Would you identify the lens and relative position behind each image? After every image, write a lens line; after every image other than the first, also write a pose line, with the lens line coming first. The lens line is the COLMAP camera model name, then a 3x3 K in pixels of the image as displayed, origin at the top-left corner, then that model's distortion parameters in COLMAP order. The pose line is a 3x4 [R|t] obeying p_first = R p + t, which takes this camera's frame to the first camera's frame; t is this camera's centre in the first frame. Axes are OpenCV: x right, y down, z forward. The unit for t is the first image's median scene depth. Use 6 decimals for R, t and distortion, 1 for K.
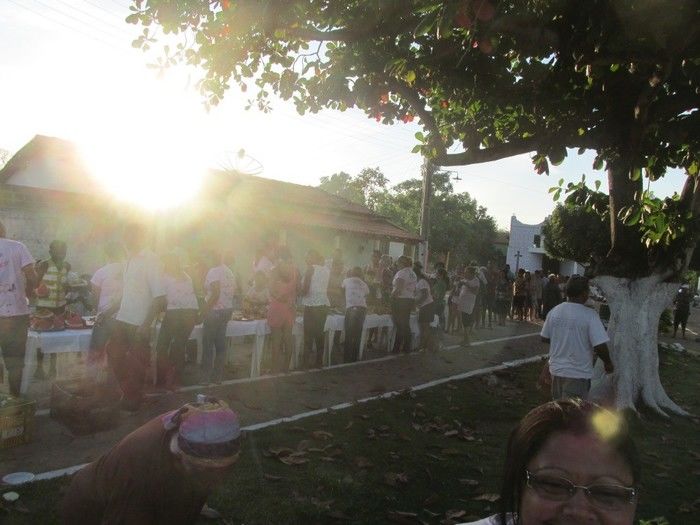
lens RADIAL K [[572.9, 0, 350.0], [0, 572.9, 262.5], [0, 0, 1]] dist [-0.025581, 0.000591]
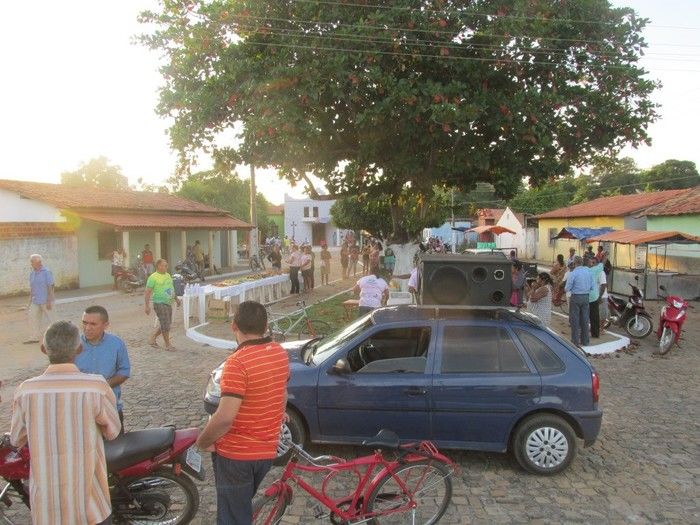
lens RADIAL K [[572.9, 0, 350.0], [0, 572.9, 262.5], [0, 0, 1]] dist [-0.025581, 0.000591]
pose [[0.903449, -0.127604, 0.409264, -0.252640], [0.104386, 0.991420, 0.078680, -0.037188], [-0.415793, -0.028362, 0.909017, -0.401423]]
